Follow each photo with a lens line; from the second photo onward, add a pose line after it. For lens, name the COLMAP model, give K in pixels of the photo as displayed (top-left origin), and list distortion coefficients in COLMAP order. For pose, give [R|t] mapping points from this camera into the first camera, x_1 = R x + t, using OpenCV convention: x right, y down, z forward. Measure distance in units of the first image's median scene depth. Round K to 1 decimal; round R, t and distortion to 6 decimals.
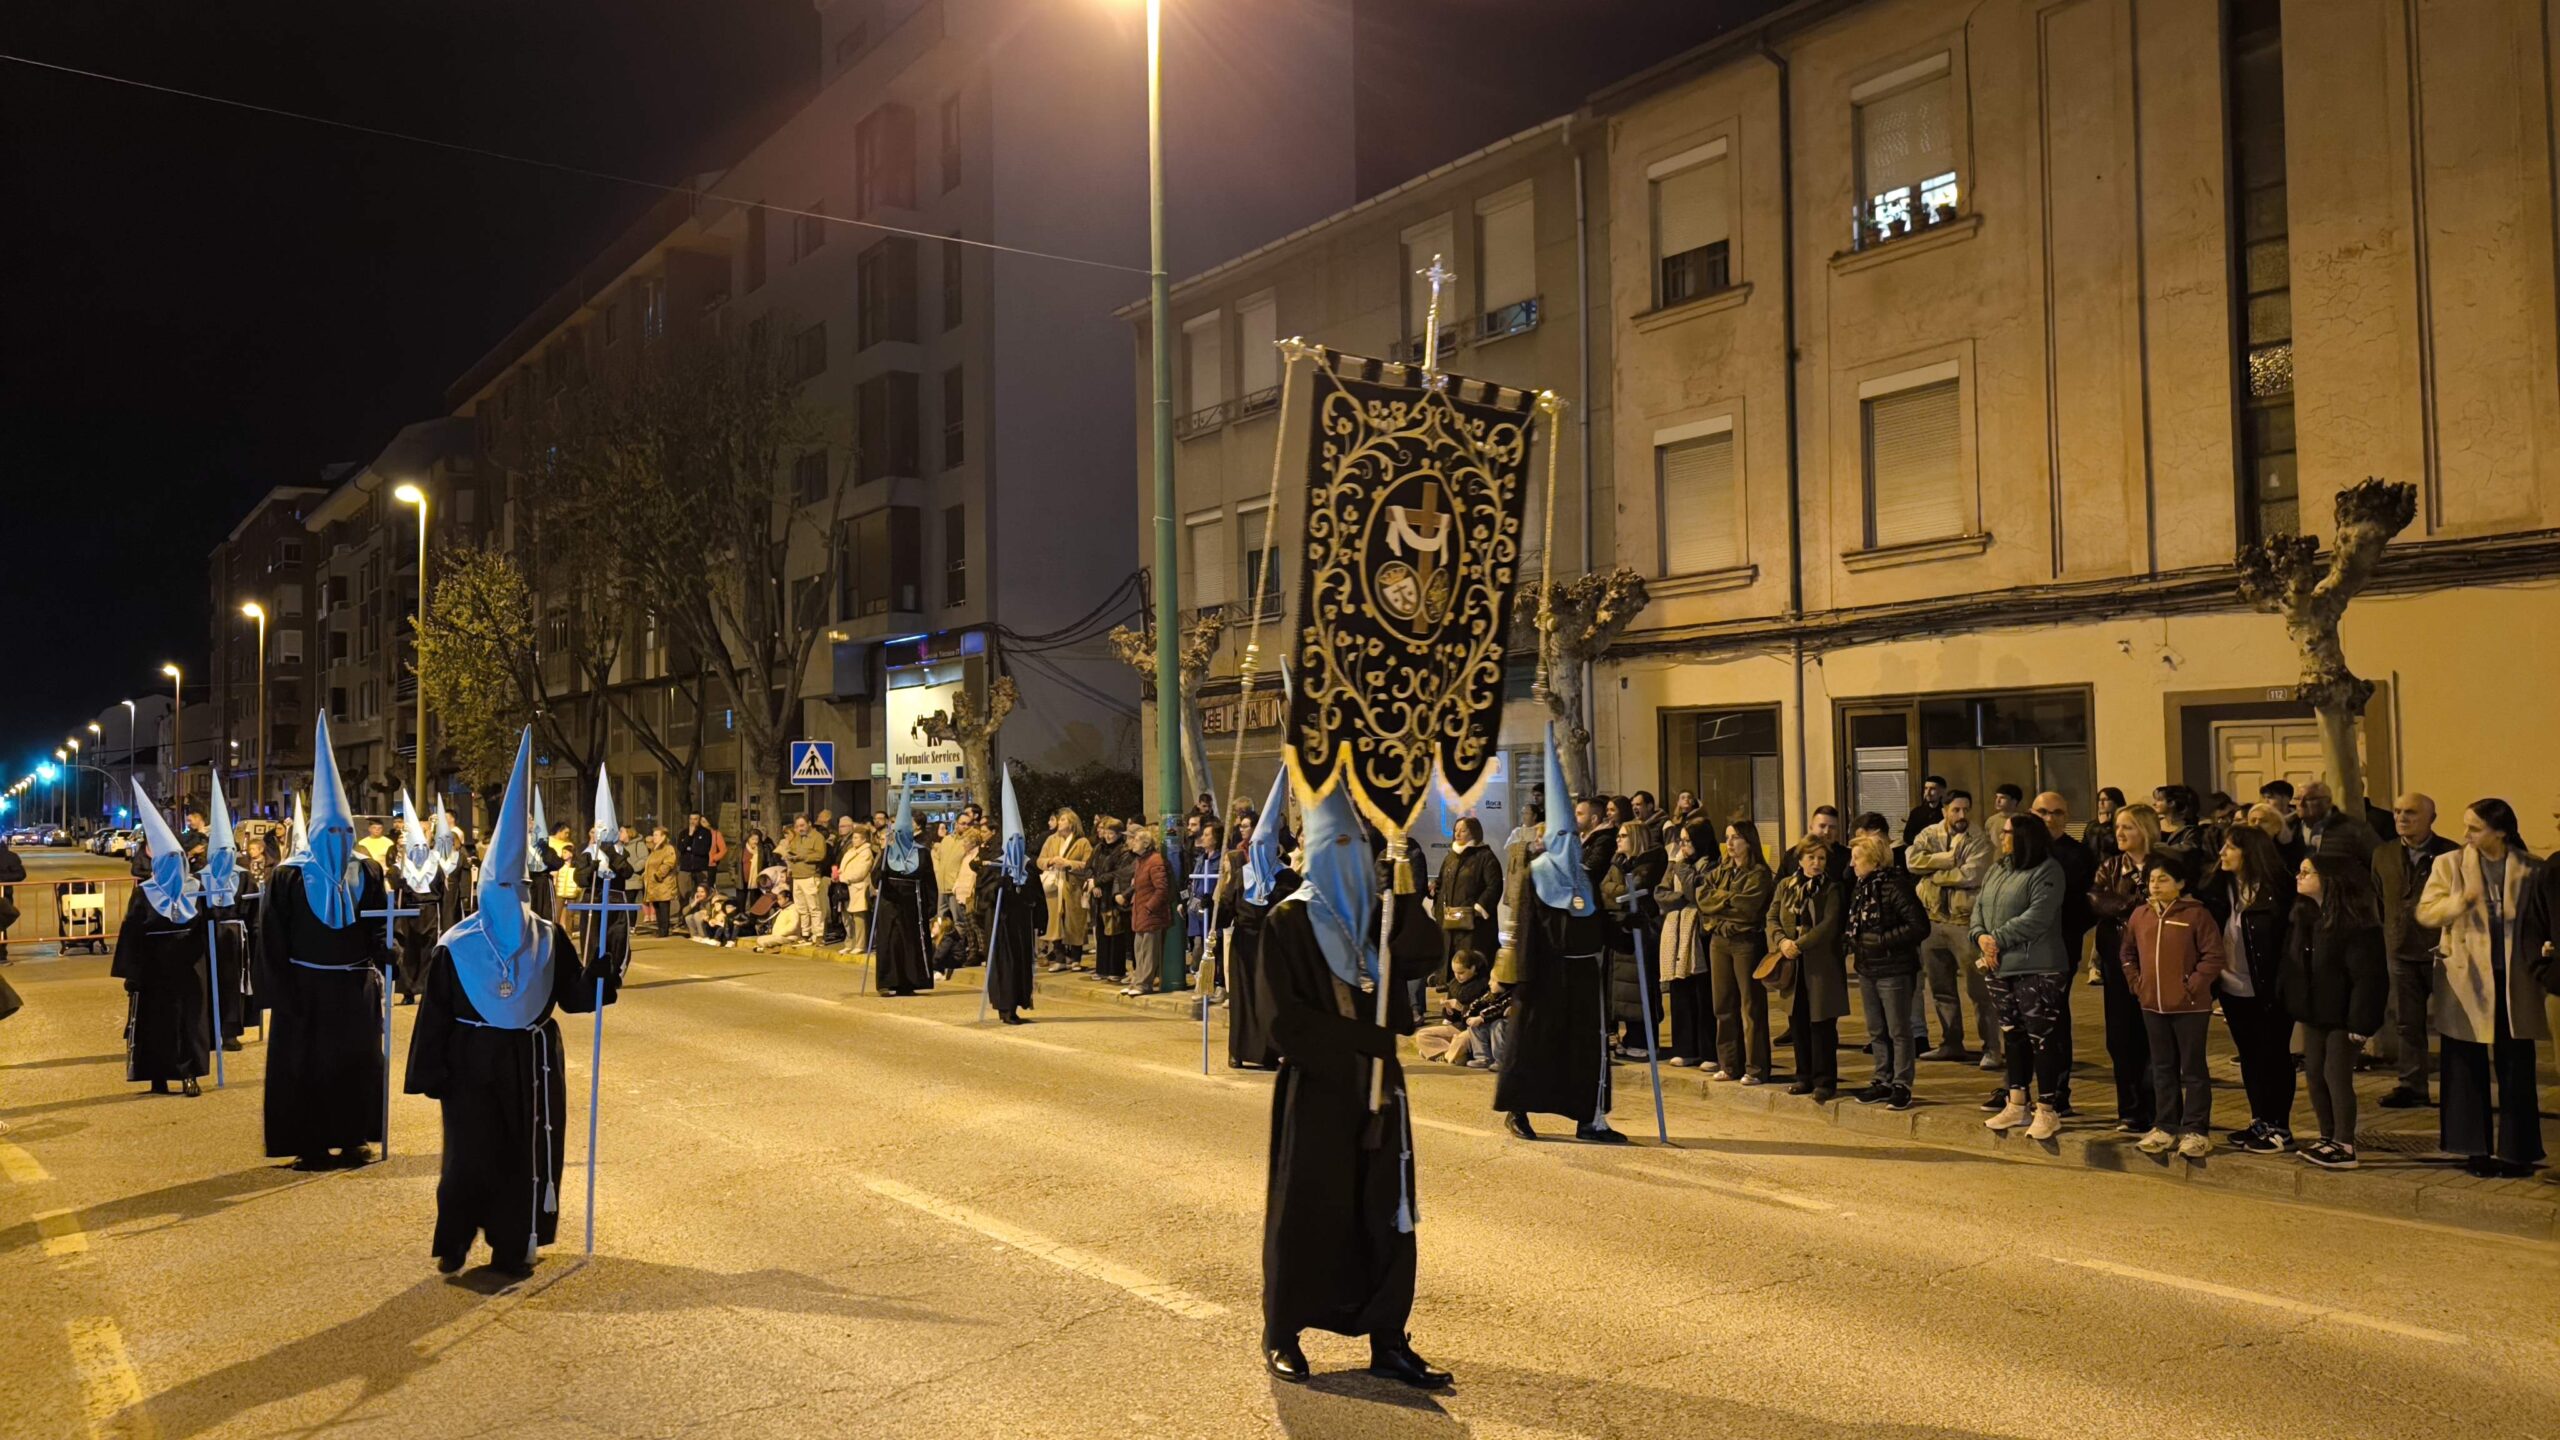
lens RADIAL K [[1794.2, 0, 1273.2], [0, 1794.2, 714.8], [0, 0, 1]] dist [0.064764, -0.062797]
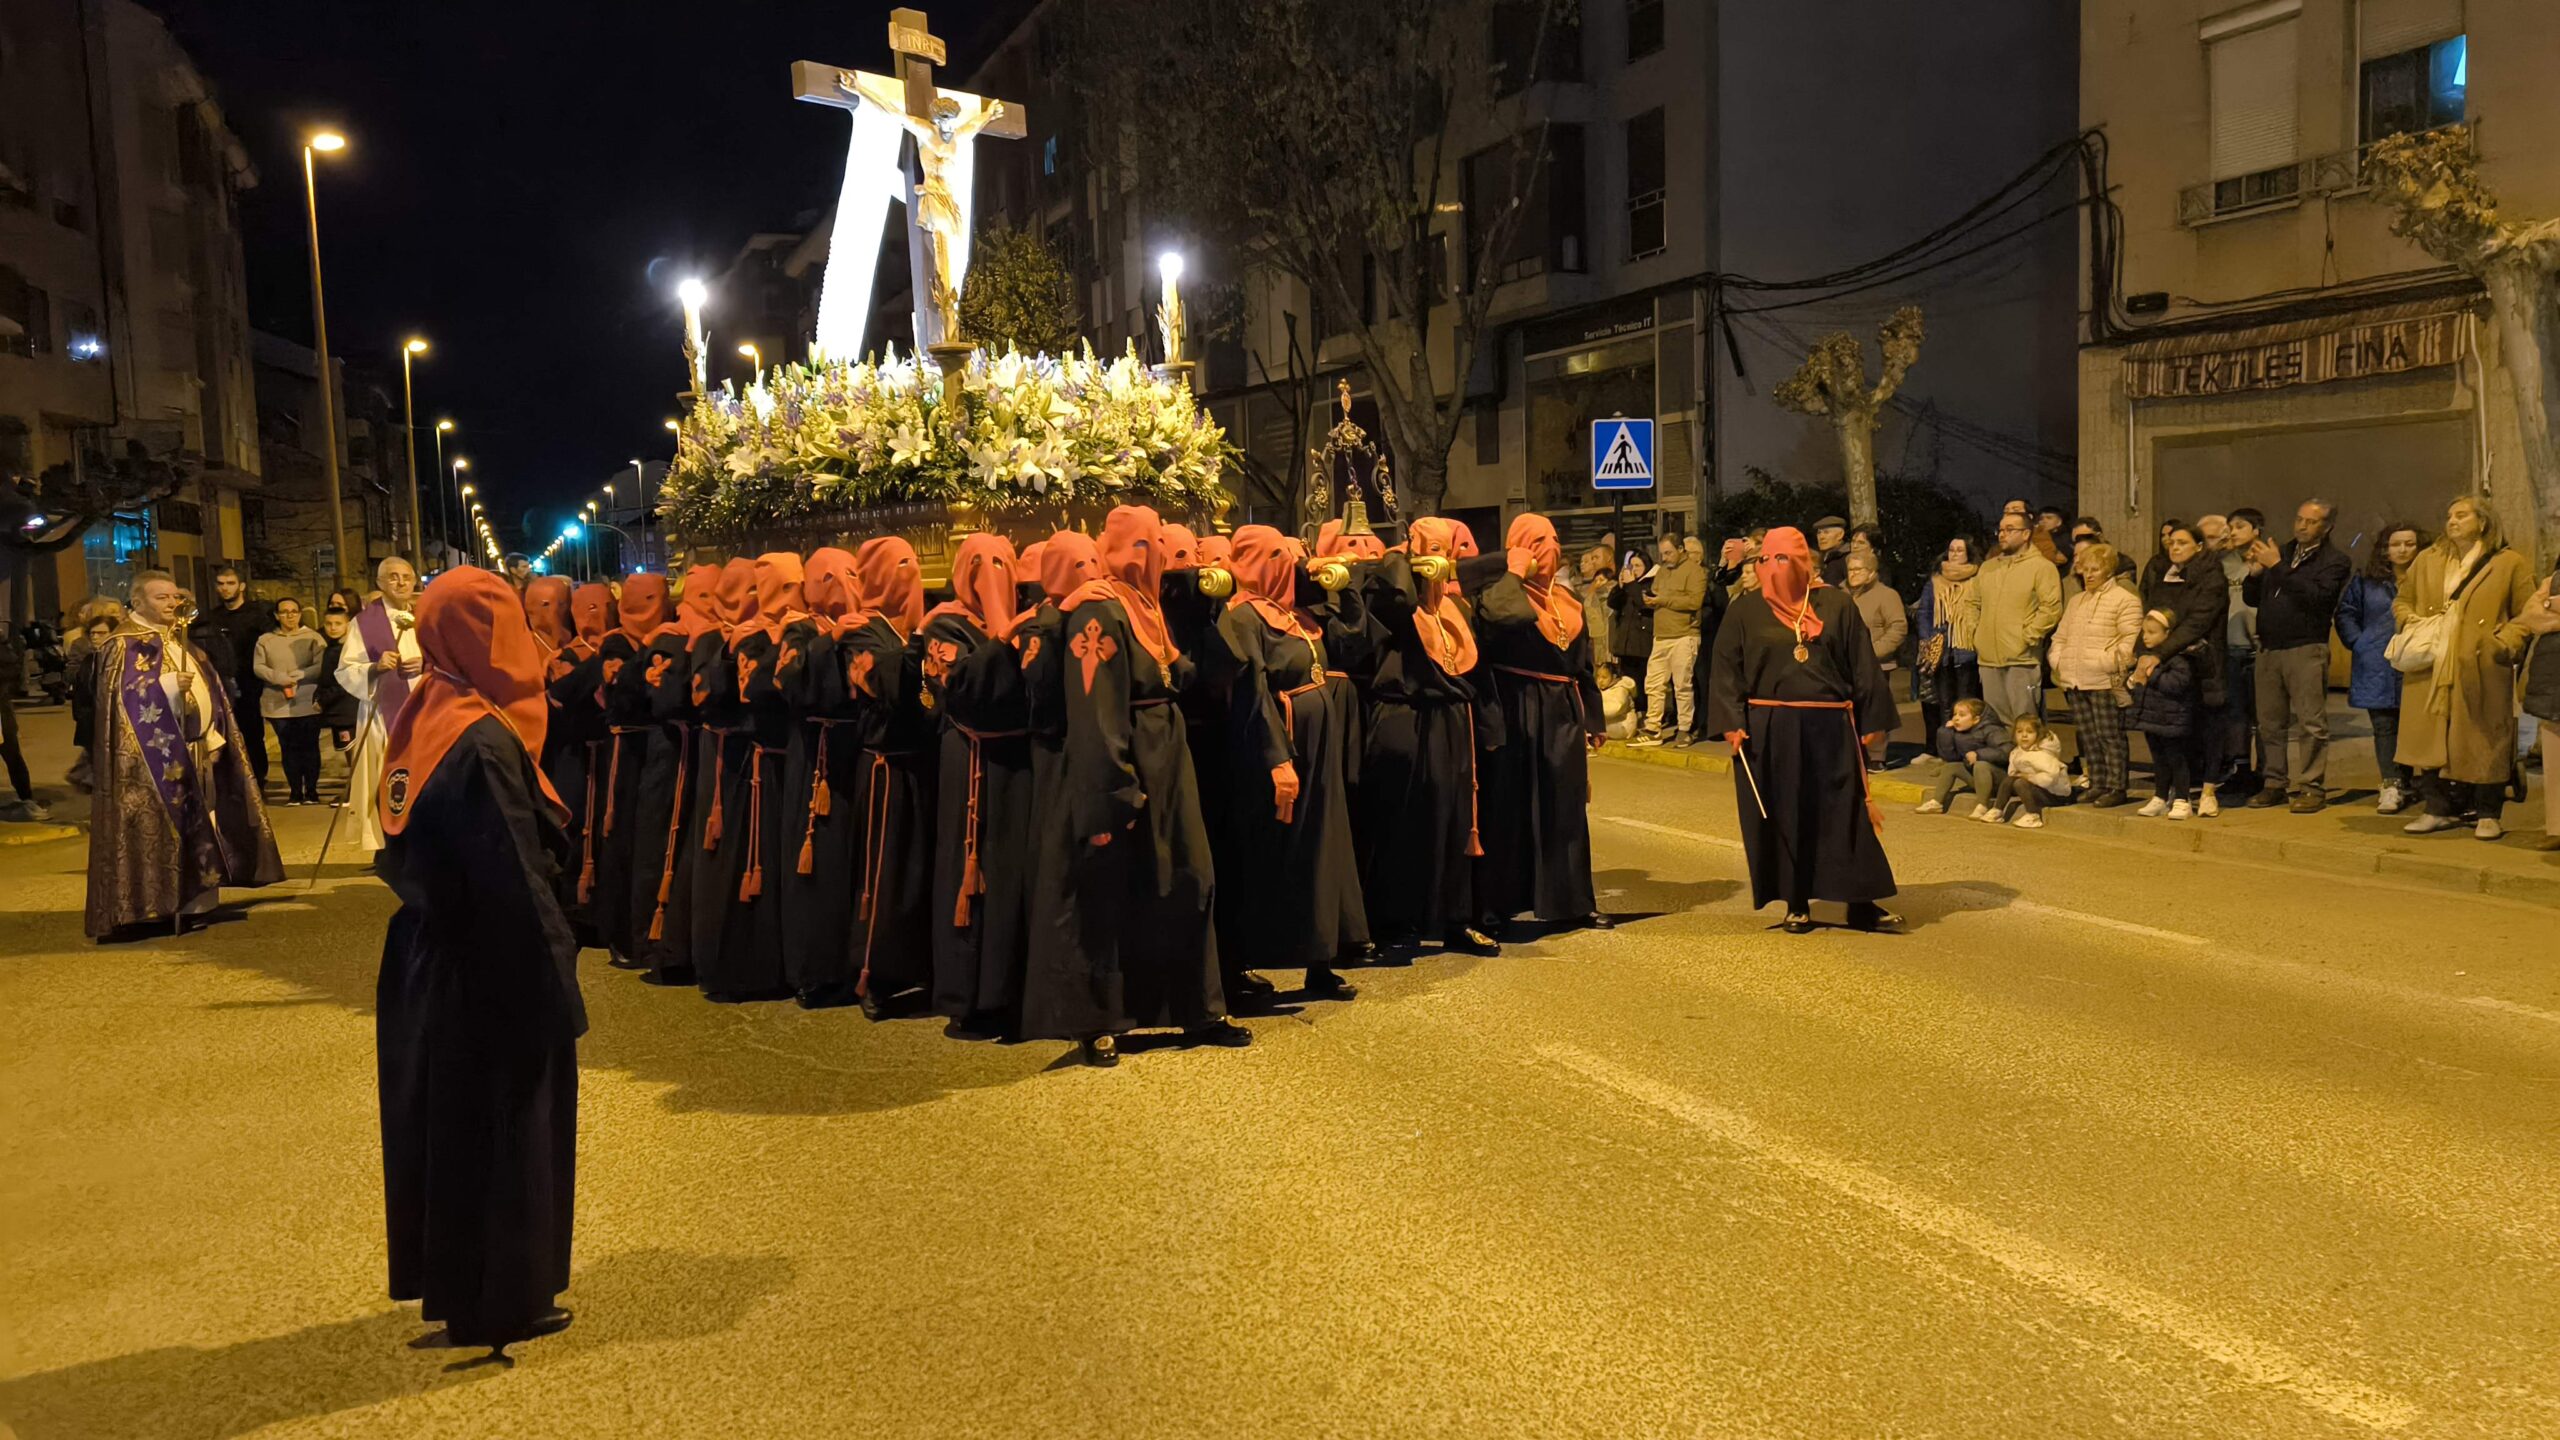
lens RADIAL K [[1787.6, 0, 1292.7], [0, 1787.6, 709.2], [0, 0, 1]] dist [0.068482, -0.066521]
pose [[0.976985, 0.002458, -0.213295, -0.263903], [0.026572, 0.990743, 0.133128, 0.032021], [0.211647, -0.135731, 0.967875, 0.403597]]
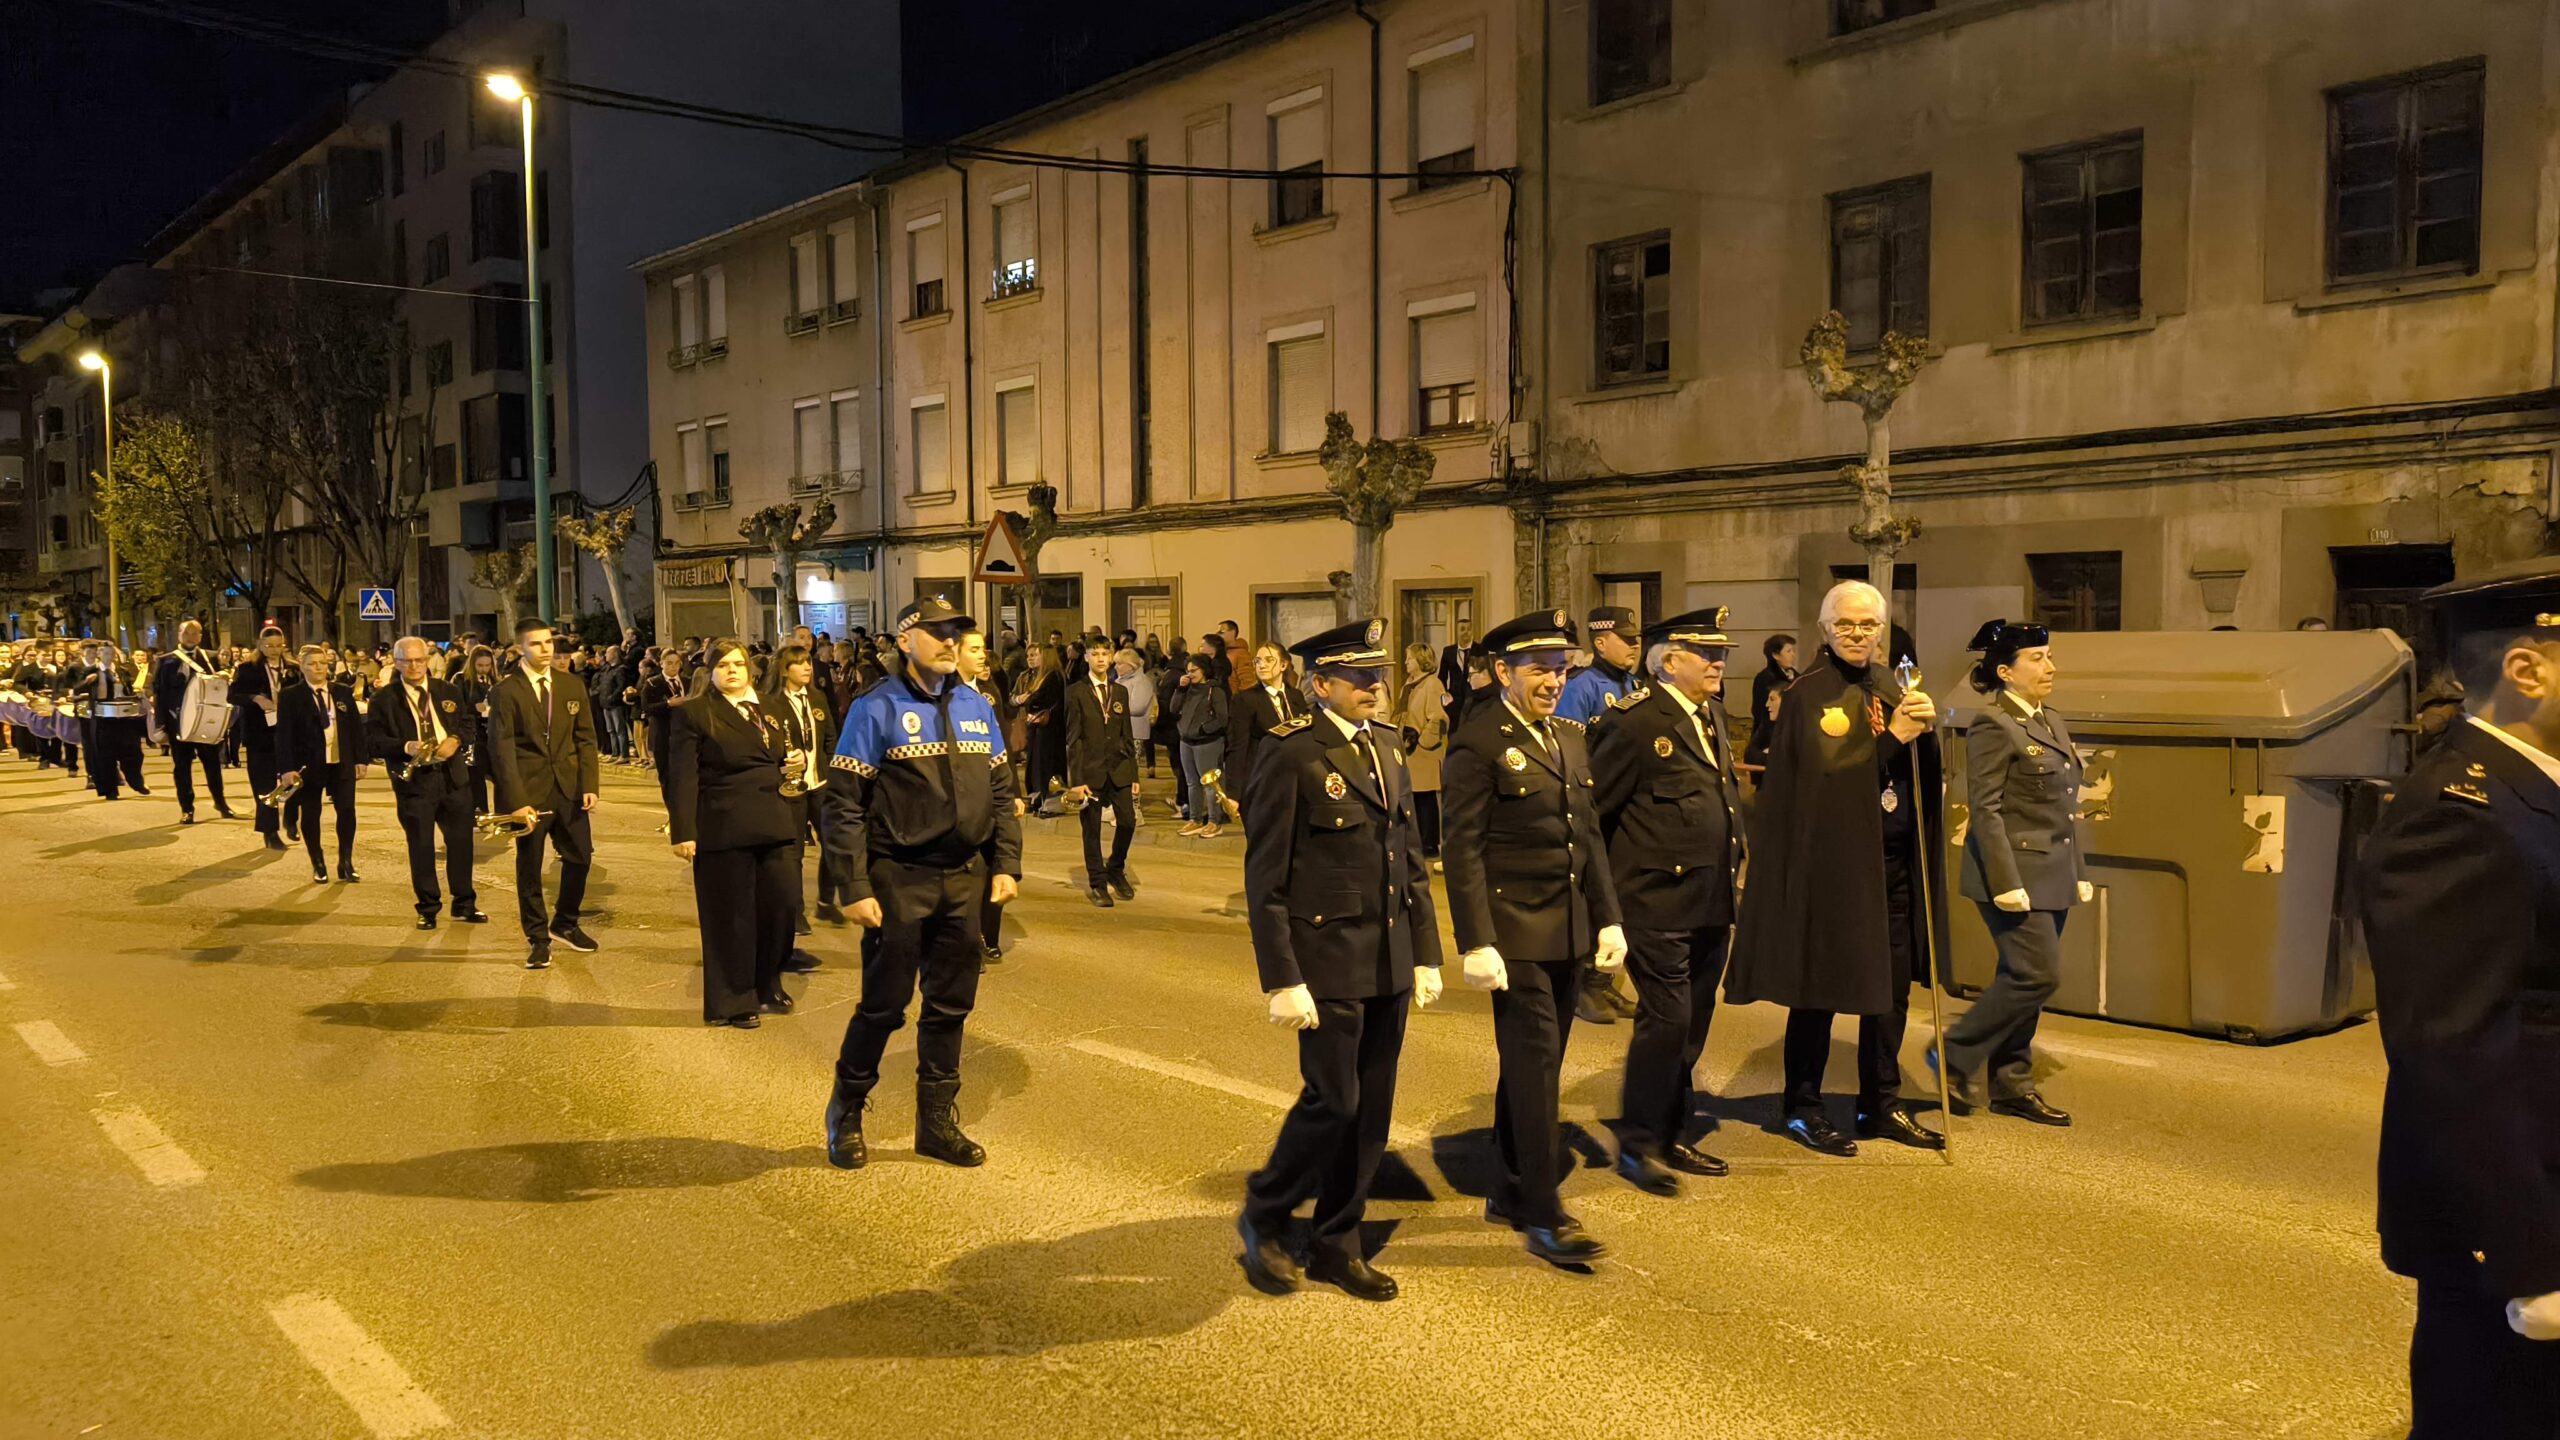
lens RADIAL K [[1797.1, 0, 1275.6], [0, 1797.1, 717.0], [0, 0, 1]] dist [0.064780, -0.059313]
pose [[0.994910, 0.004516, 0.100667, 0.329142], [-0.013942, 0.995556, 0.093130, -0.030405], [-0.099799, -0.094059, 0.990552, -0.528178]]
